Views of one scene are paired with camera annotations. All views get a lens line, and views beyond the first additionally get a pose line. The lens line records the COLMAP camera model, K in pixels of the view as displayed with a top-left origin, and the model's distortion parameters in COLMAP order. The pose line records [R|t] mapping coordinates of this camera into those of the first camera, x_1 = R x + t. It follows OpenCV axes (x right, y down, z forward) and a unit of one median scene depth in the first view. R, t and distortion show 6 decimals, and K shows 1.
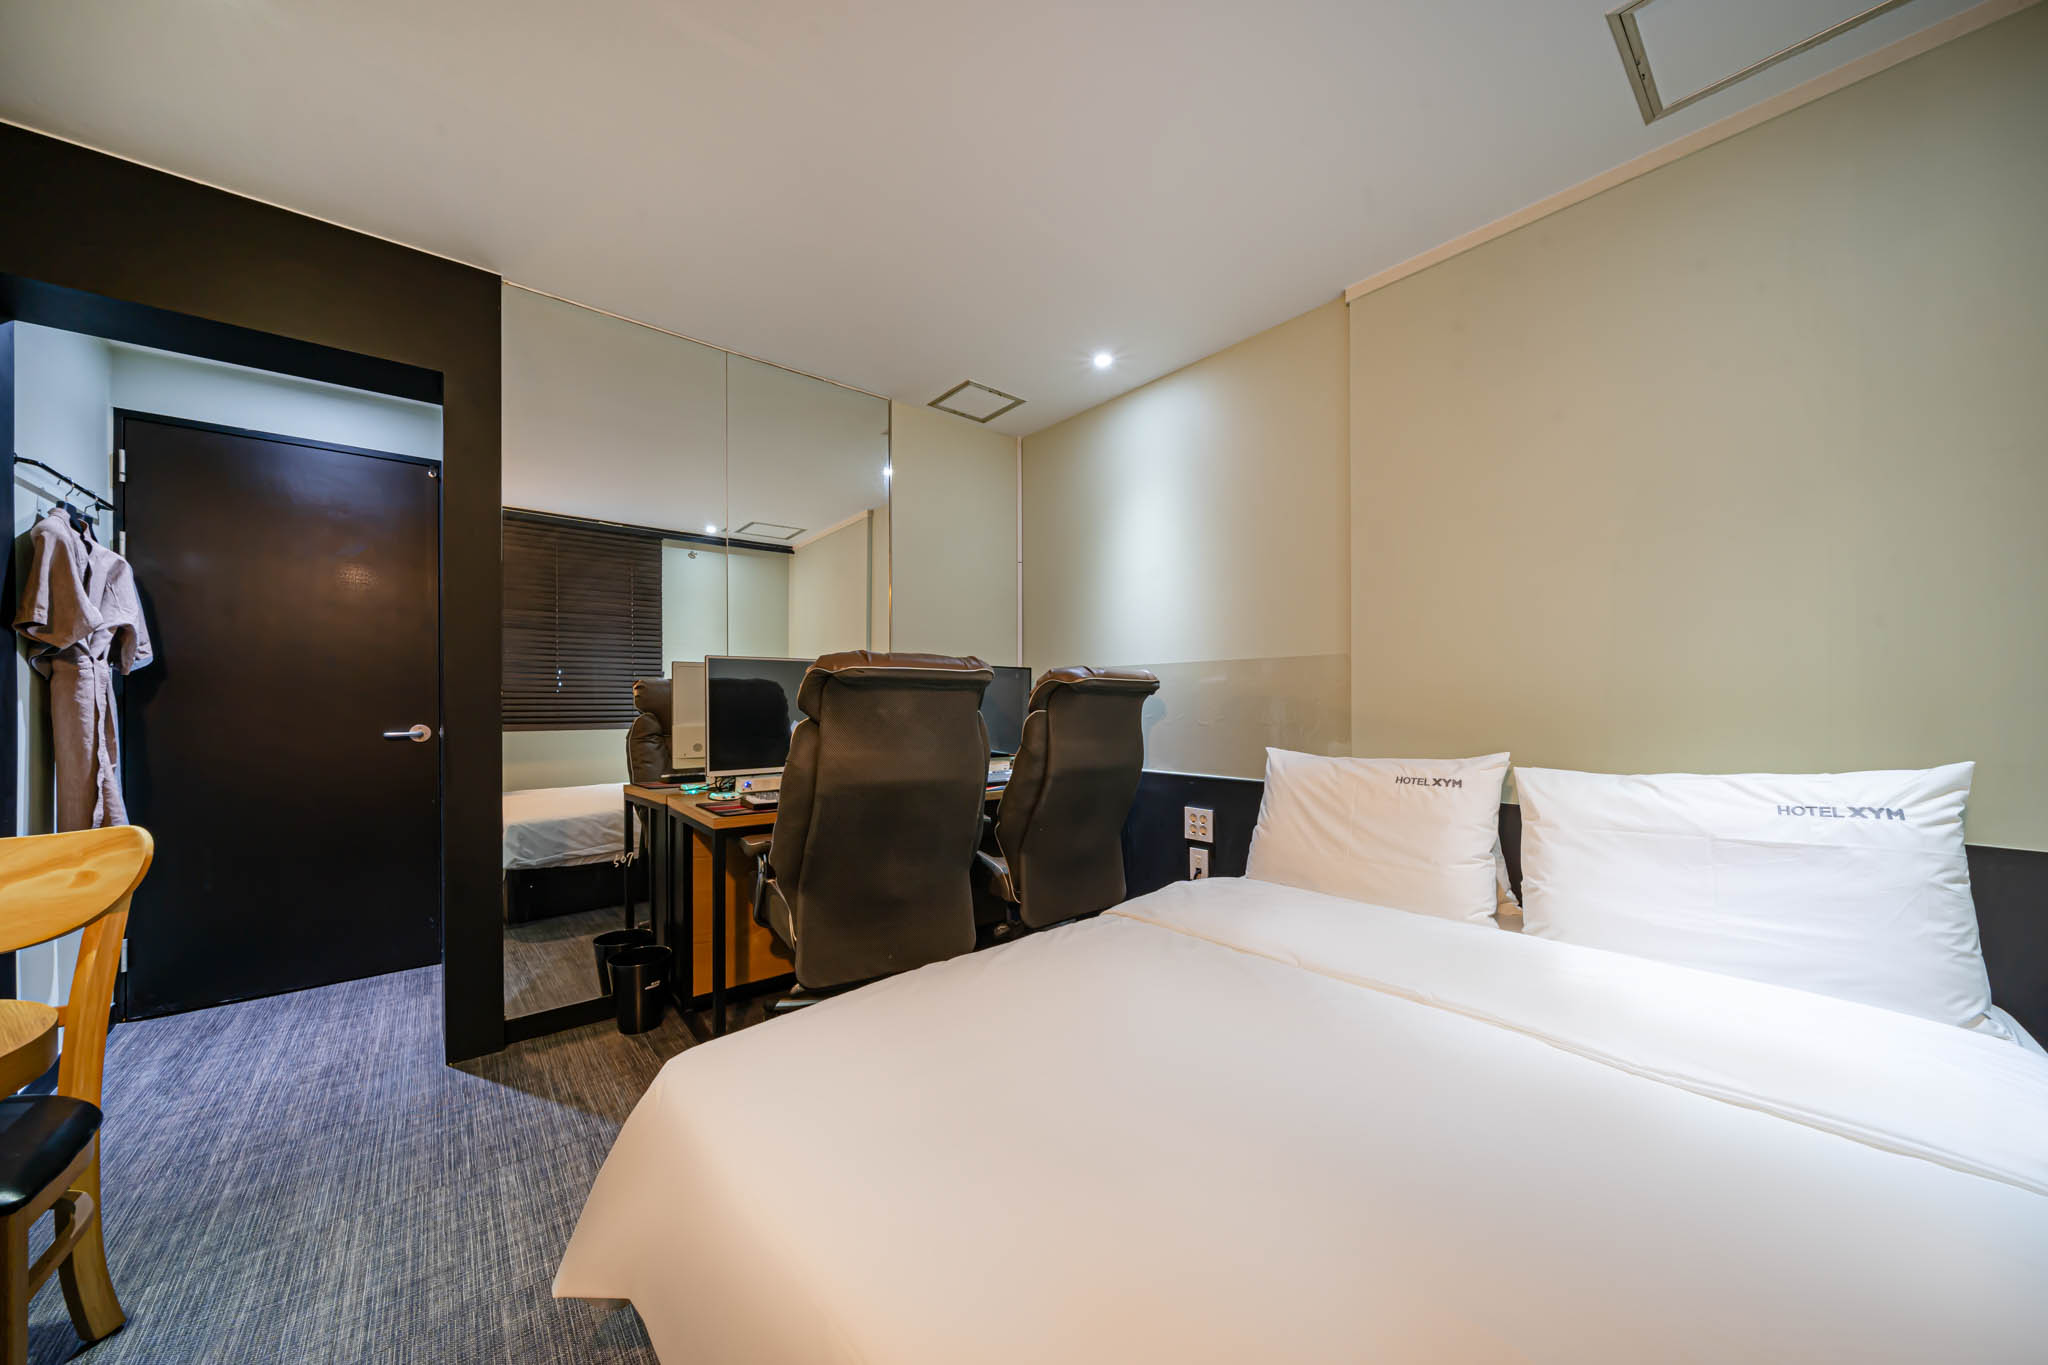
lens RADIAL K [[715.1, 0, 1024.0], [0, 715.1, 682.5], [0, 0, 1]] dist [-0.000989, -0.000113]
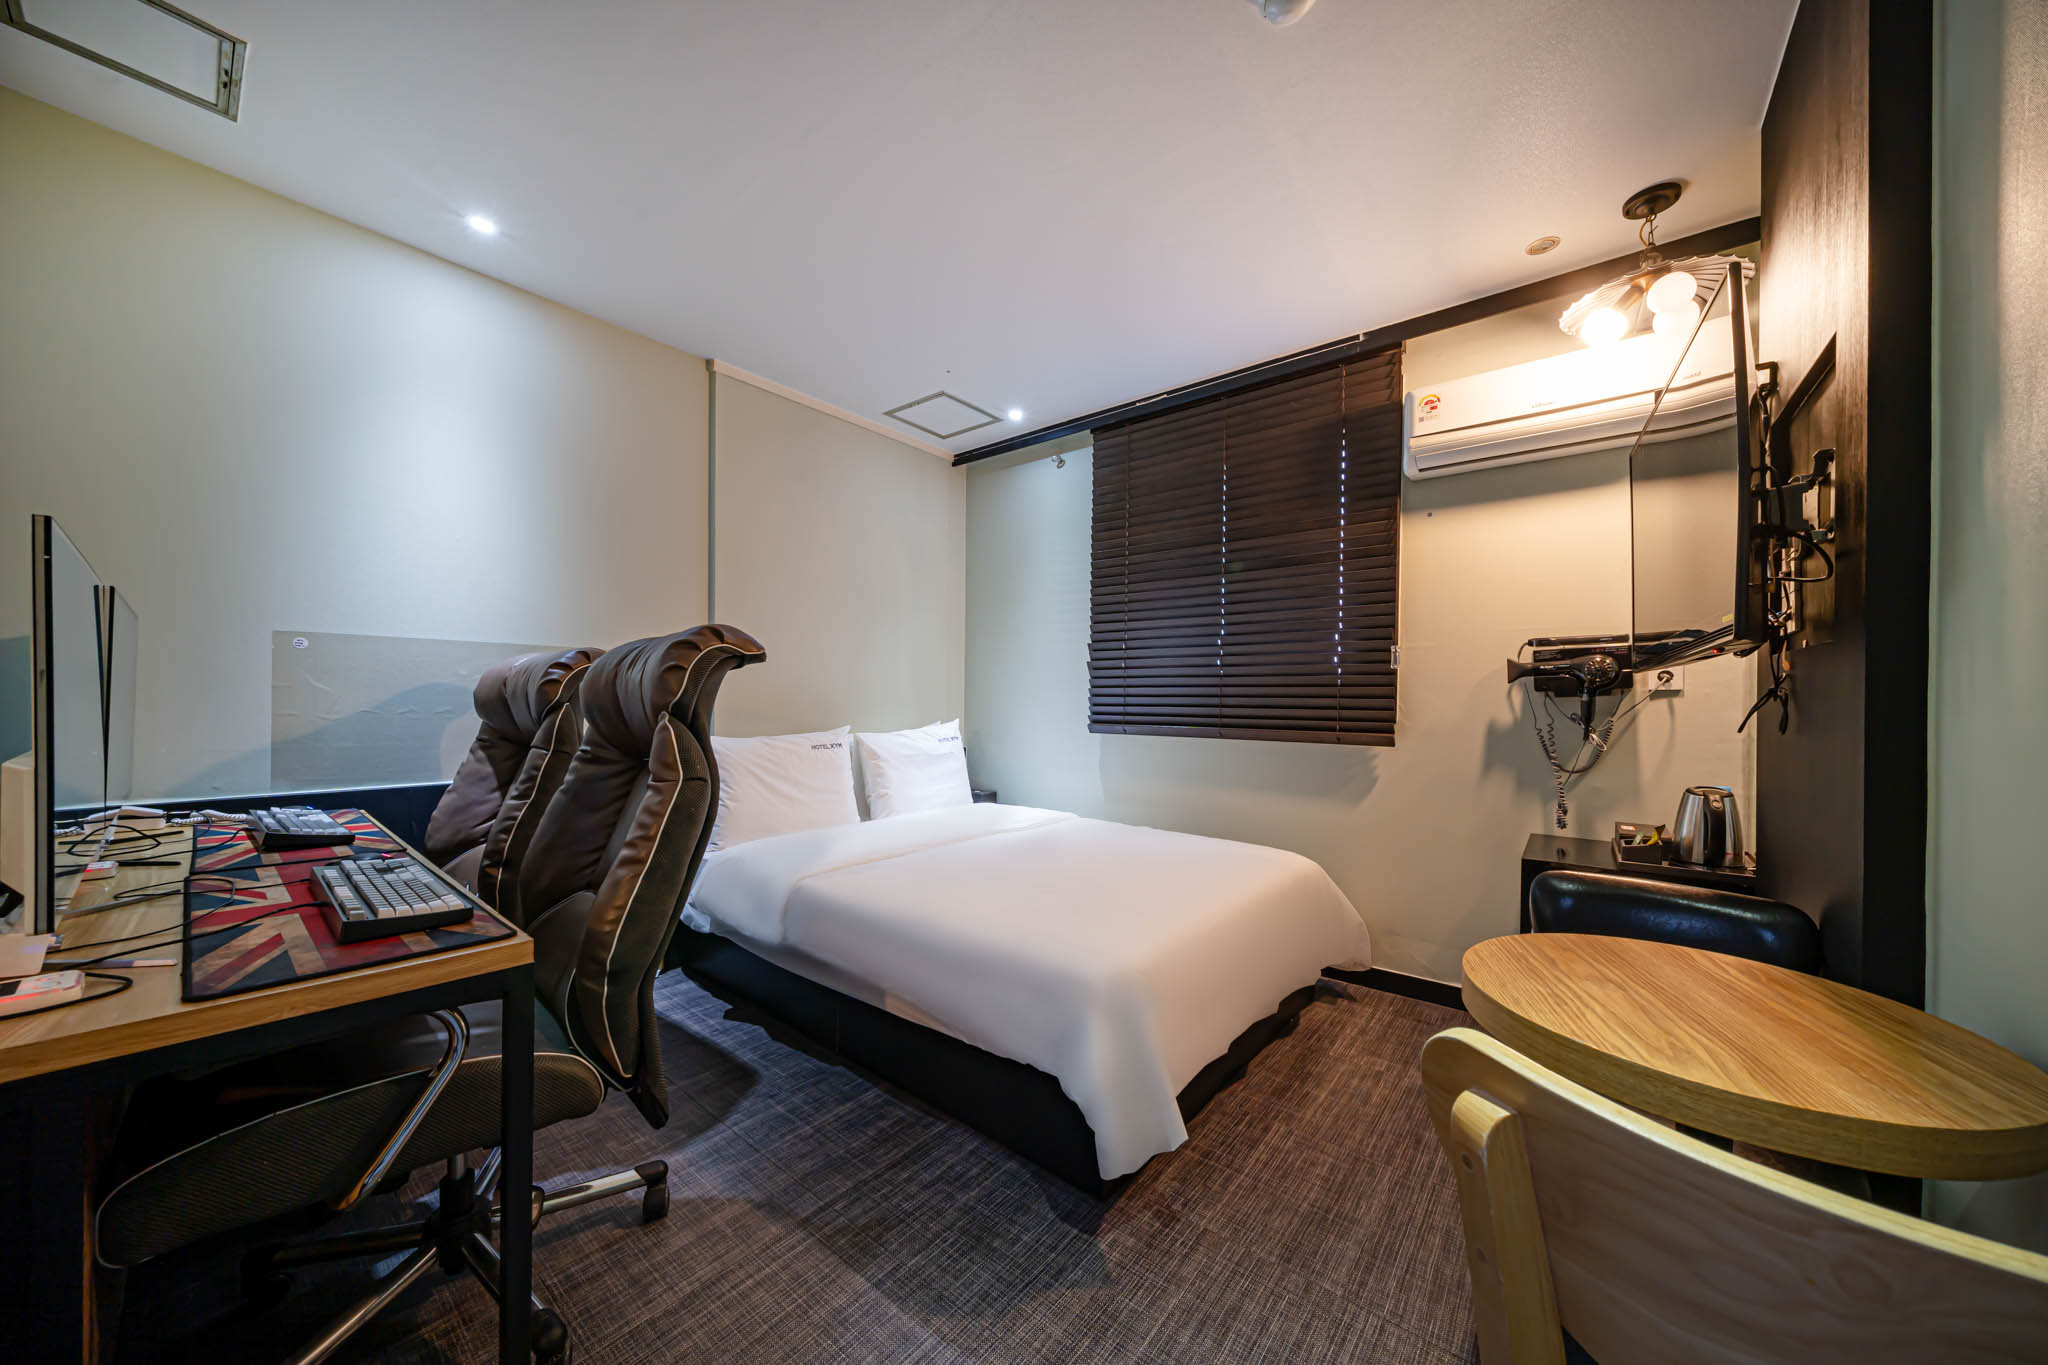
lens RADIAL K [[715.1, 0, 1024.0], [0, 715.1, 682.5], [0, 0, 1]] dist [-0.000989, -0.000113]
pose [[-0.174907, 0.031466, 0.984082, -1.016024], [-0.035504, 0.998638, -0.038242, 0.041324], [-0.983945, -0.041628, -0.173551, 0.809726]]
